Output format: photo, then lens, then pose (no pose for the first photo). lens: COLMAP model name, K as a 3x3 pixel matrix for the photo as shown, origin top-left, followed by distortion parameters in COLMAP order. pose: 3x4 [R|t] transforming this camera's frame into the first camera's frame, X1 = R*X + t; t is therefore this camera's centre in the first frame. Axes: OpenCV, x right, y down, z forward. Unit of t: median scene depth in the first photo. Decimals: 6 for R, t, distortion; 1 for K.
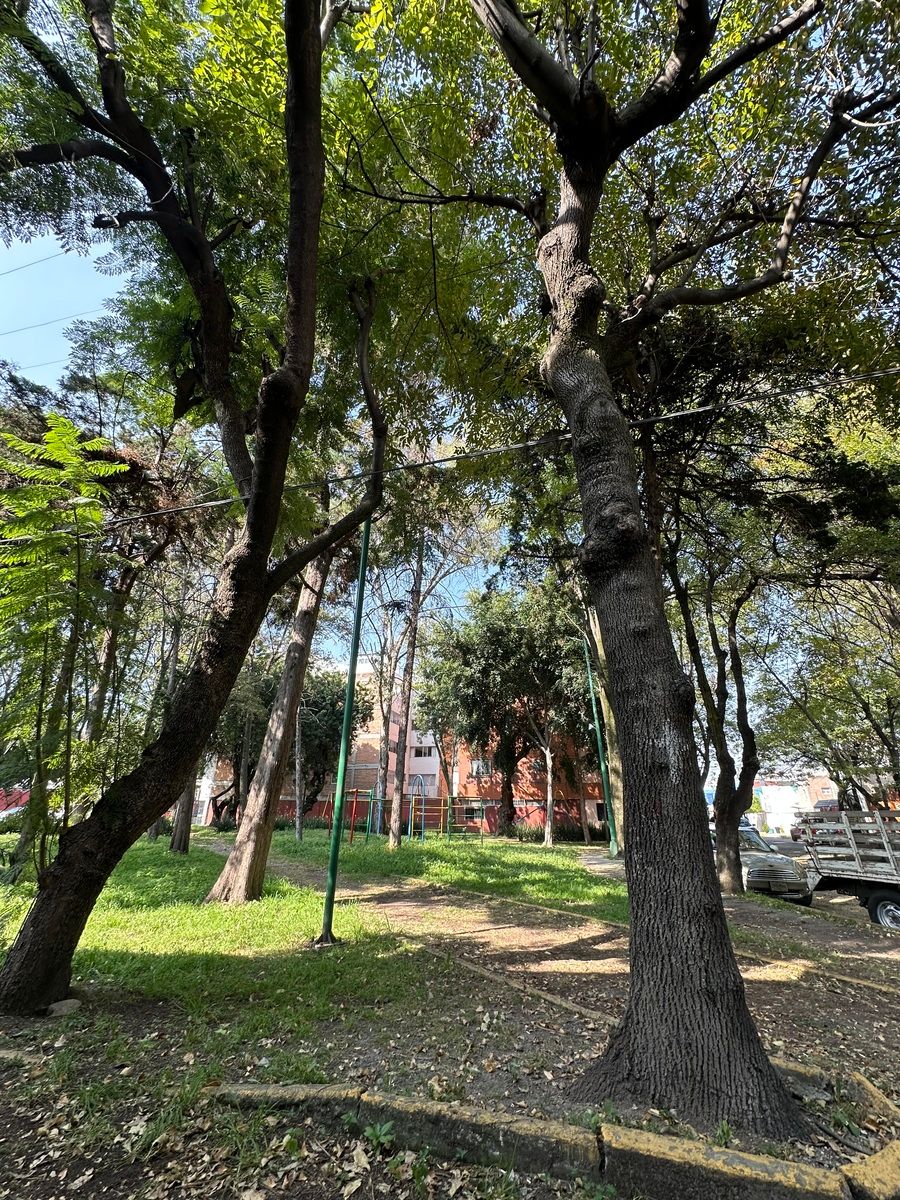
lens RADIAL K [[479.4, 0, 452.5], [0, 479.4, 596.6], [0, 0, 1]] dist [-0.003690, 0.000467]
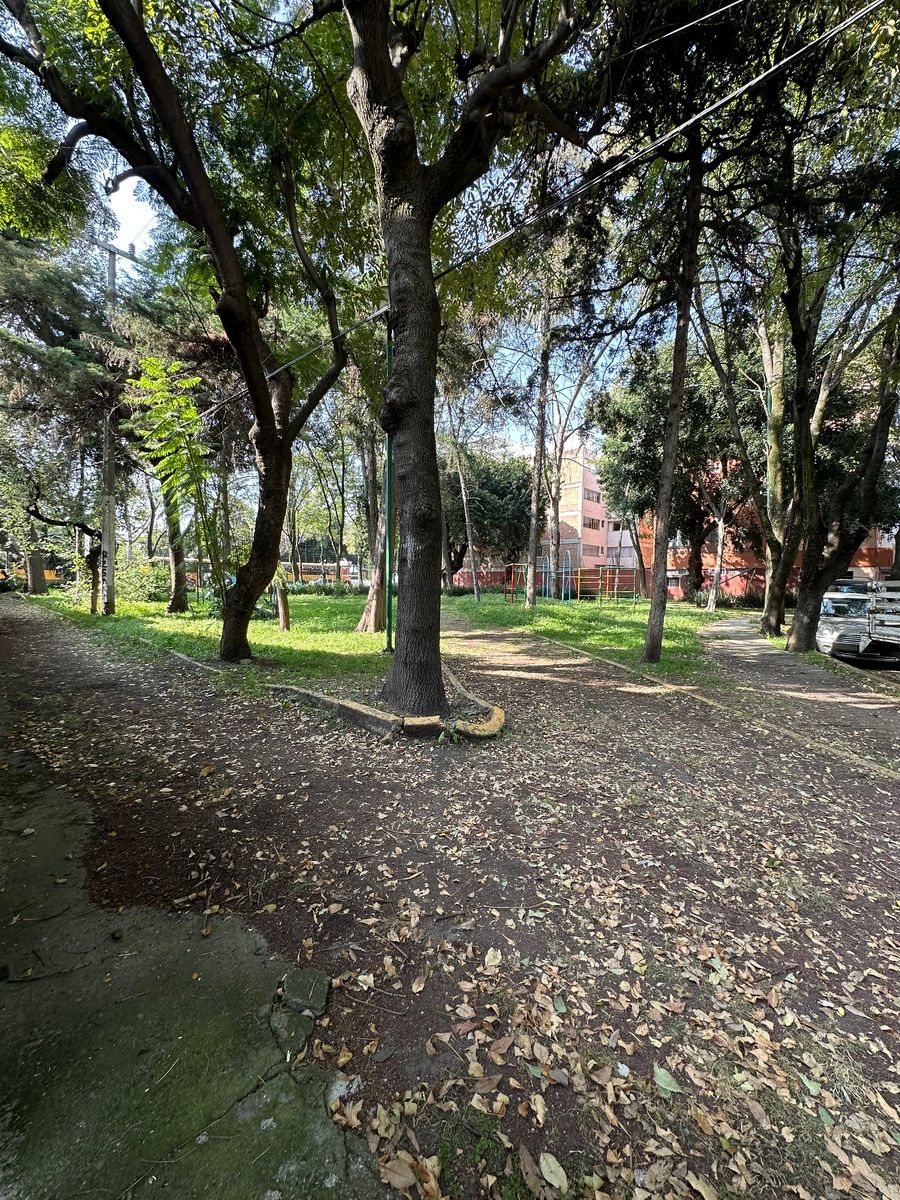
lens RADIAL K [[479.4, 0, 450.3], [0, 479.4, 600.3], [0, 0, 1]] dist [-0.003690, 0.000467]
pose [[0.896344, 0.015742, -0.443080, 0.389110], [0.184219, 0.895792, 0.404499, -0.052716], [0.403276, -0.444194, 0.800038, -0.110381]]
